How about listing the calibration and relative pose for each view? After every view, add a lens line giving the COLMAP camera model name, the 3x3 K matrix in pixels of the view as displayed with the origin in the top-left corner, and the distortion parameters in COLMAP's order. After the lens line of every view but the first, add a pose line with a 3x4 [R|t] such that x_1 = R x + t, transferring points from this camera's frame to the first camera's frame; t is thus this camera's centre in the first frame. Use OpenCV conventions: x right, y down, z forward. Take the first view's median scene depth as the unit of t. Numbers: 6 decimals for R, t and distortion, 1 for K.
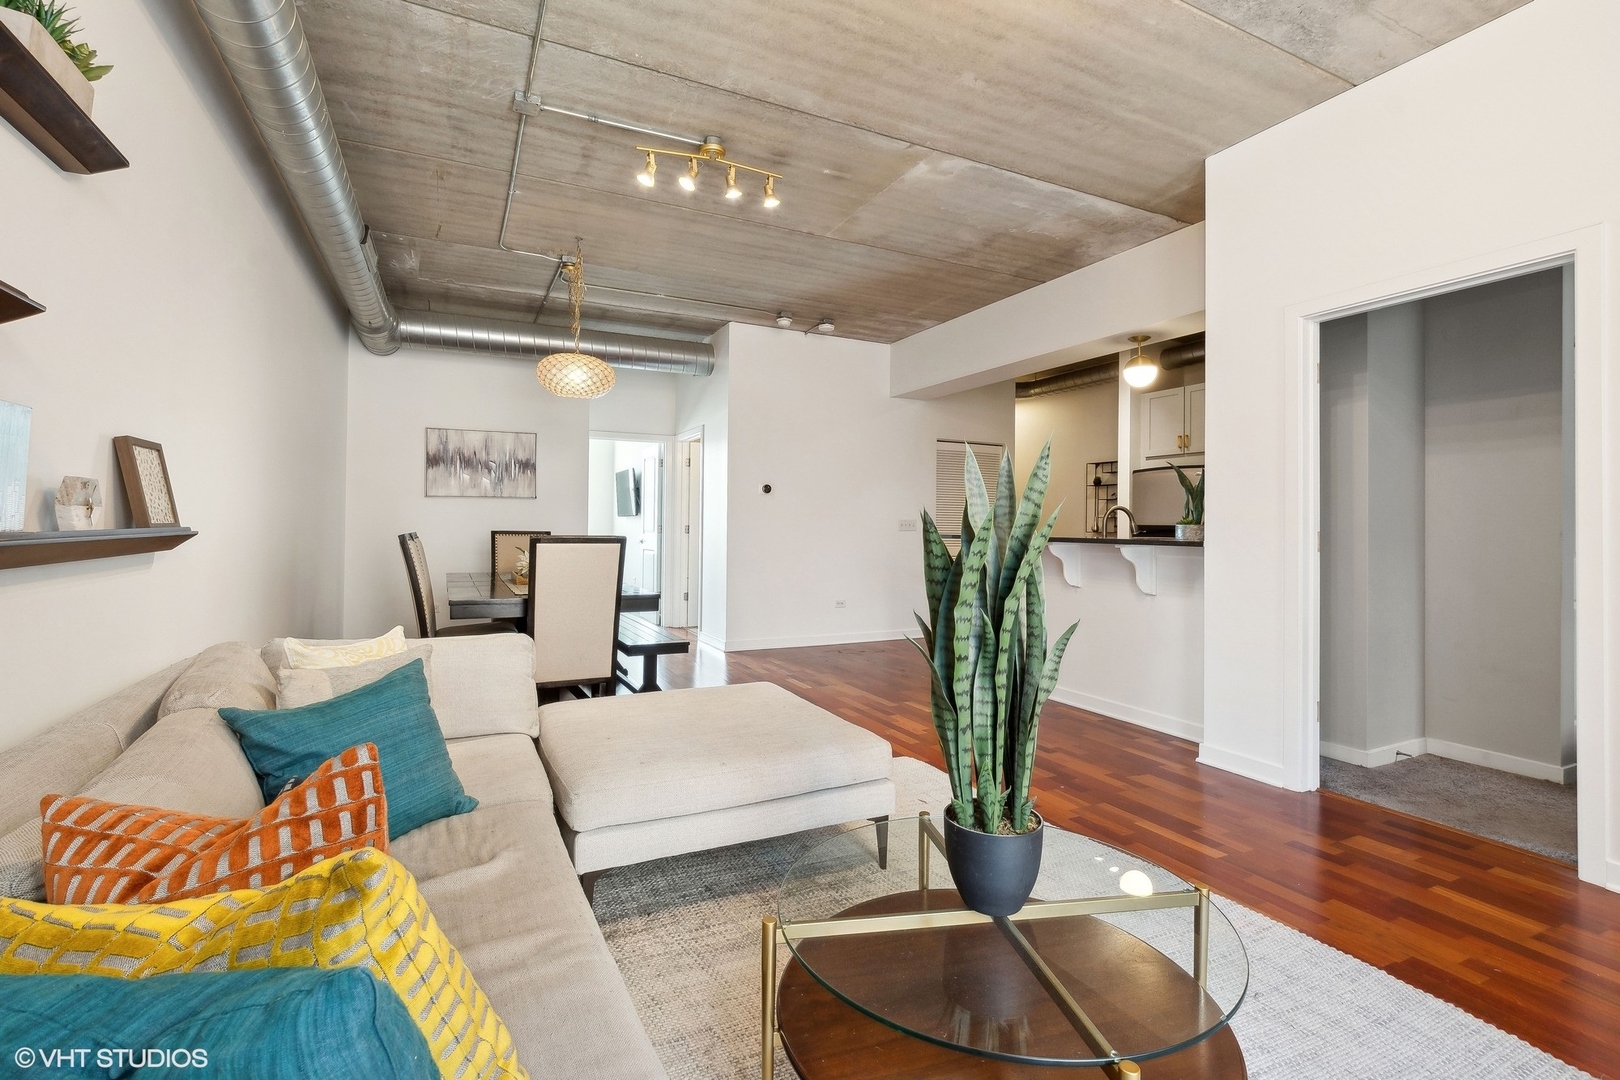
lens RADIAL K [[717.8, 0, 800.0], [0, 717.8, 530.9], [0, 0, 1]] dist [0.000005, -0.000017]
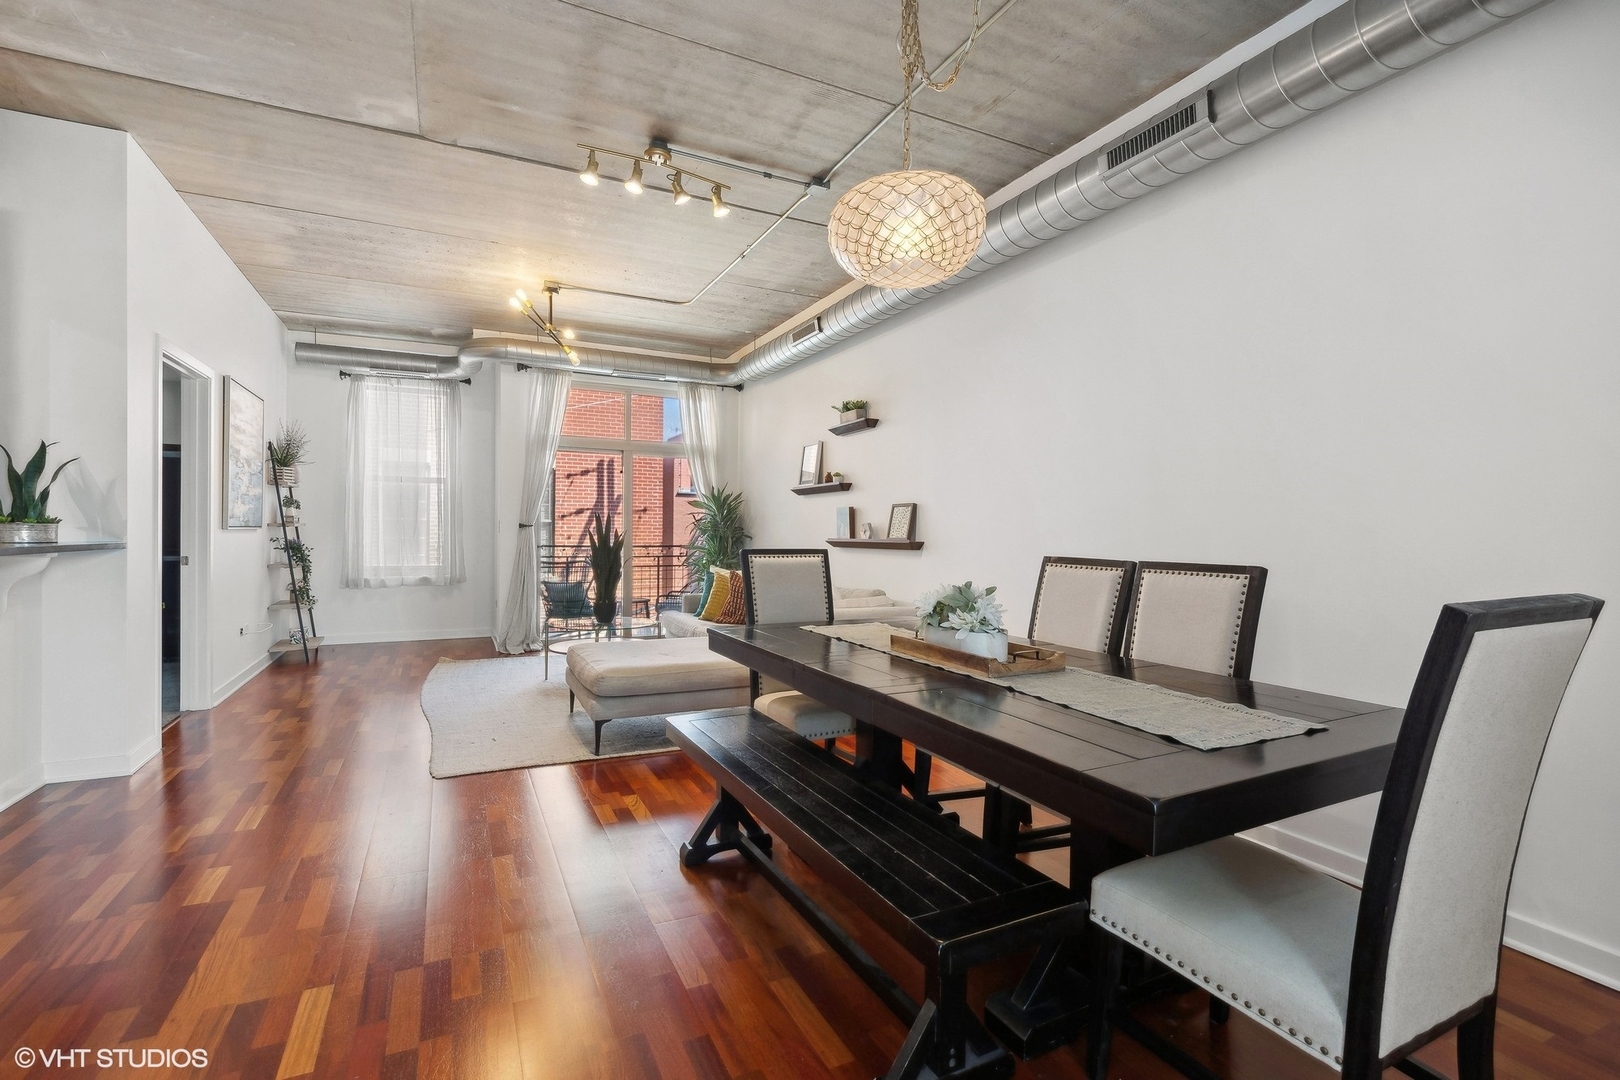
lens RADIAL K [[717.8, 0, 800.0], [0, 717.8, 530.9], [0, 0, 1]] dist [0.000005, -0.000017]
pose [[-0.999785, -0.020543, -0.002916, -0.321431], [-0.020582, 0.999692, 0.013867, -0.030993], [0.002630, 0.013924, -0.999900, 1.972875]]
